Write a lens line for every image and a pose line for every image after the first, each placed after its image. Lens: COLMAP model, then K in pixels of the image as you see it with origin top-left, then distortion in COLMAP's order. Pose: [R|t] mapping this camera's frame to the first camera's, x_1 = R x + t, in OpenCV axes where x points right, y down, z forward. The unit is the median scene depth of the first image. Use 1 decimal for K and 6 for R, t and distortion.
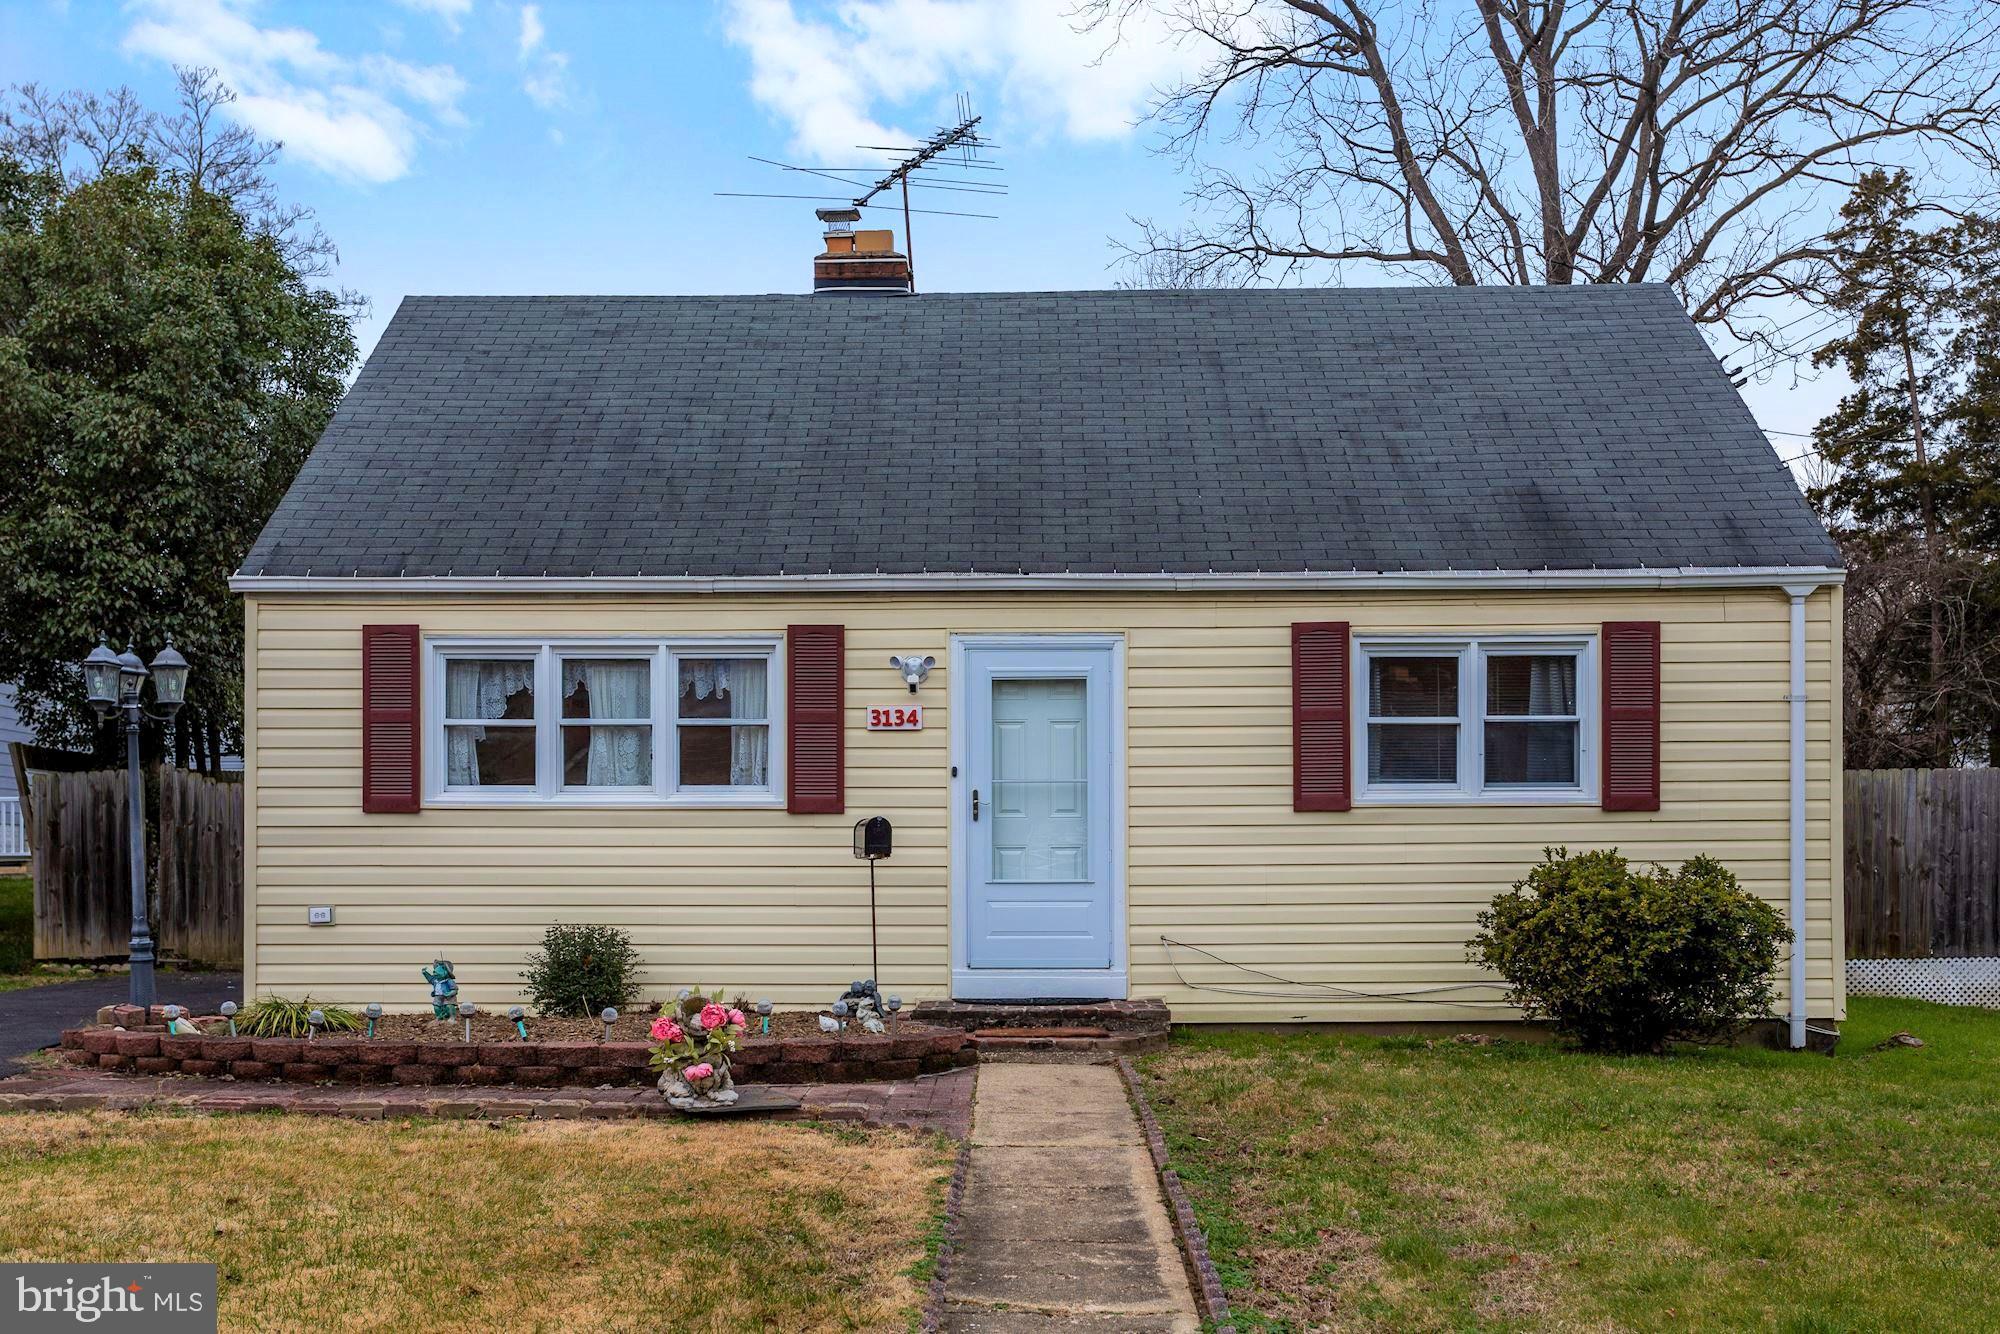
lens RADIAL K [[2063.5, 0, 1086.8], [0, 2063.5, 872.2], [0, 0, 1]] dist [0.023110, -0.028614]
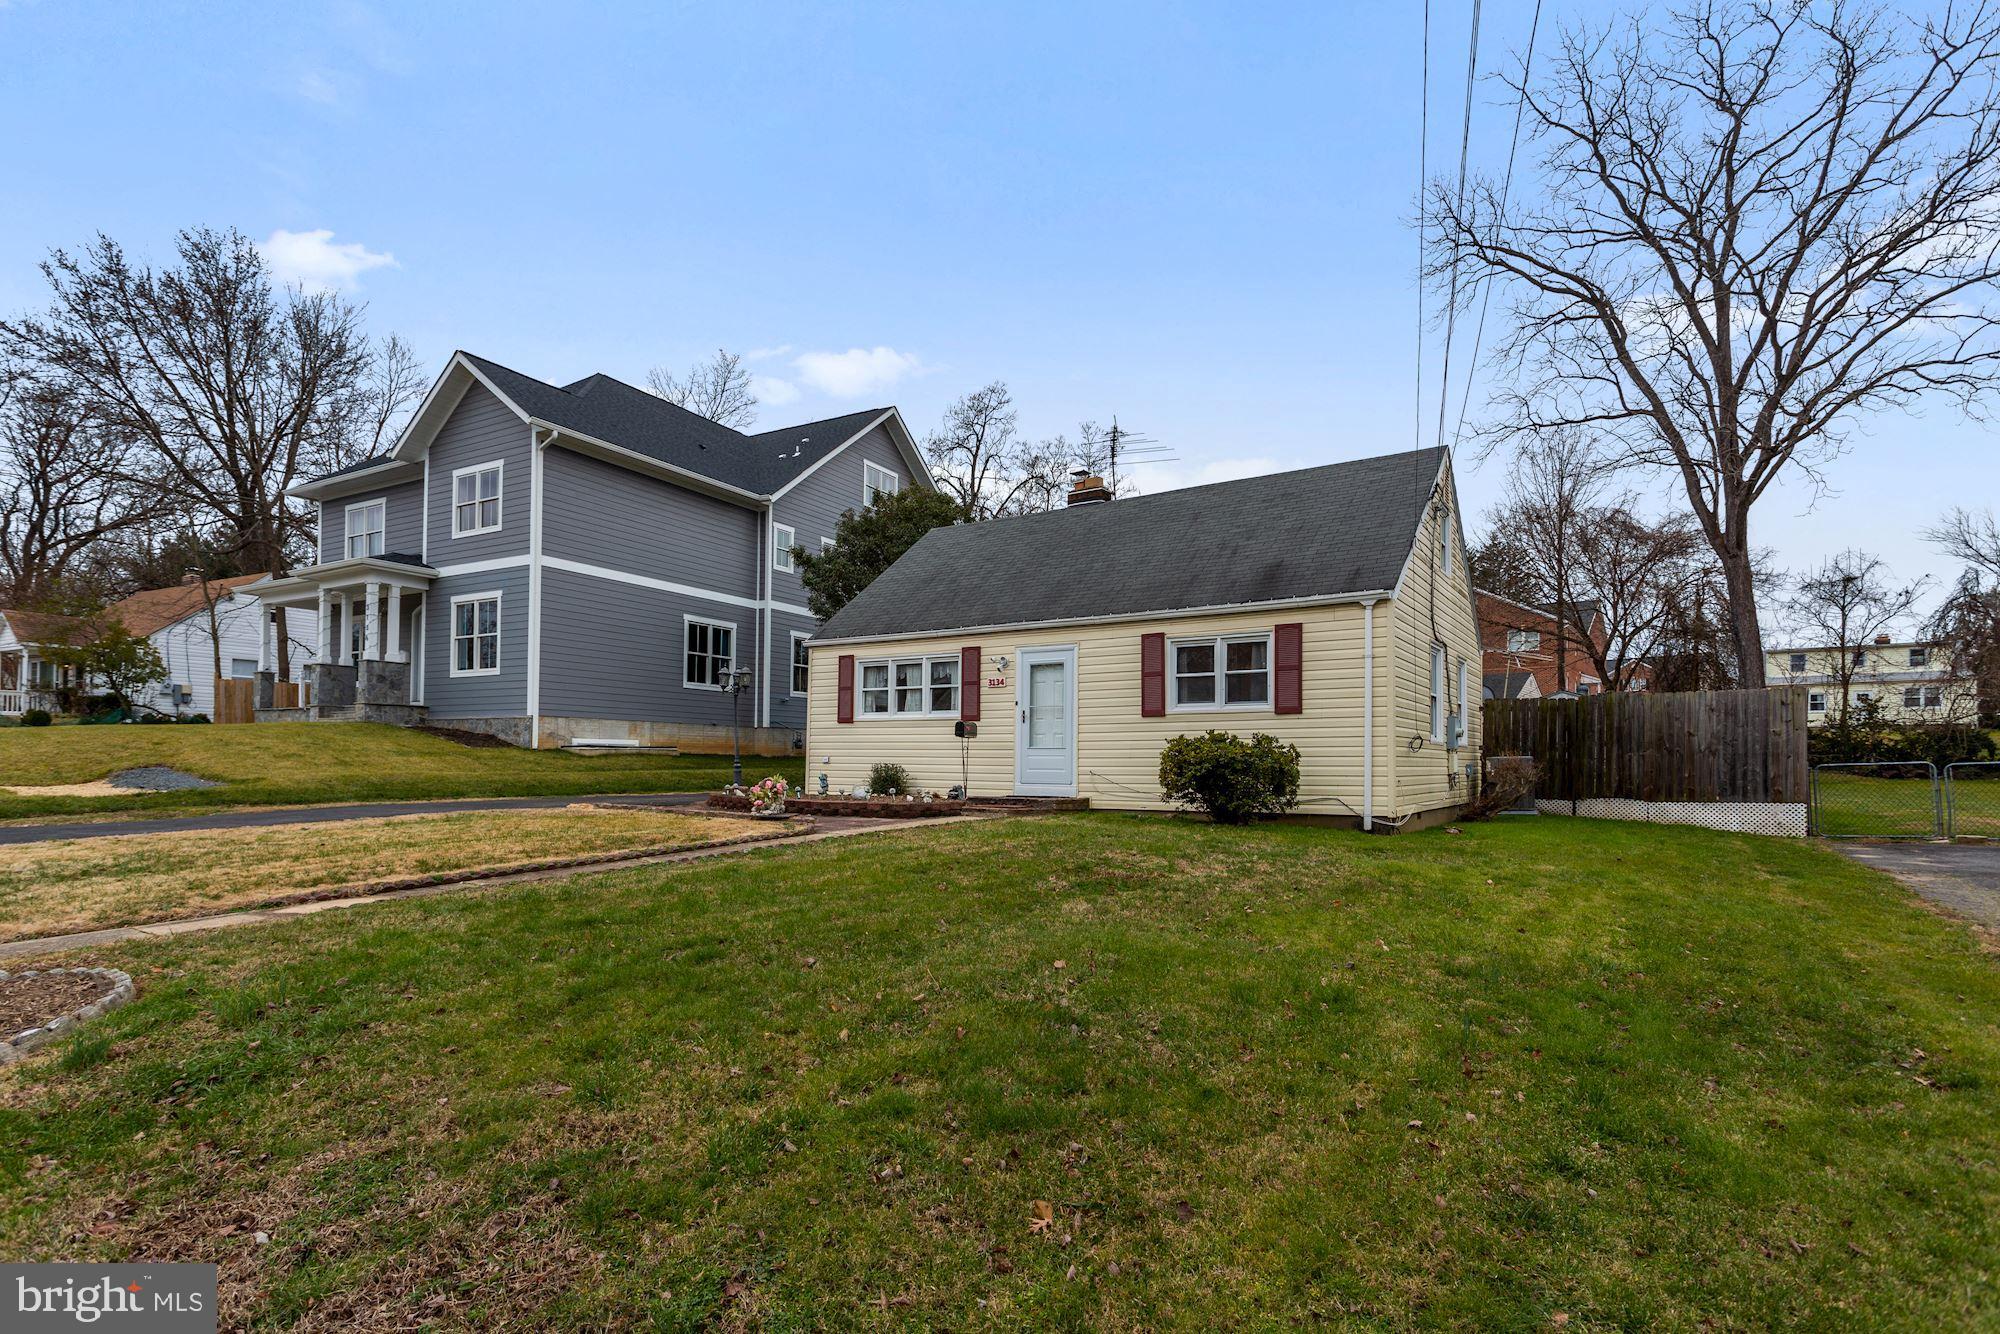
lens RADIAL K [[992.4, 0, 1004.5], [0, 992.4, 734.2], [0, 0, 1]] dist [0.002806, 0.001200]
pose [[0.838553, -0.007827, -0.544764, 0.565038], [-0.009306, 0.999545, -0.028686, 0.022457], [0.544741, 0.029124, 0.838098, 0.001020]]
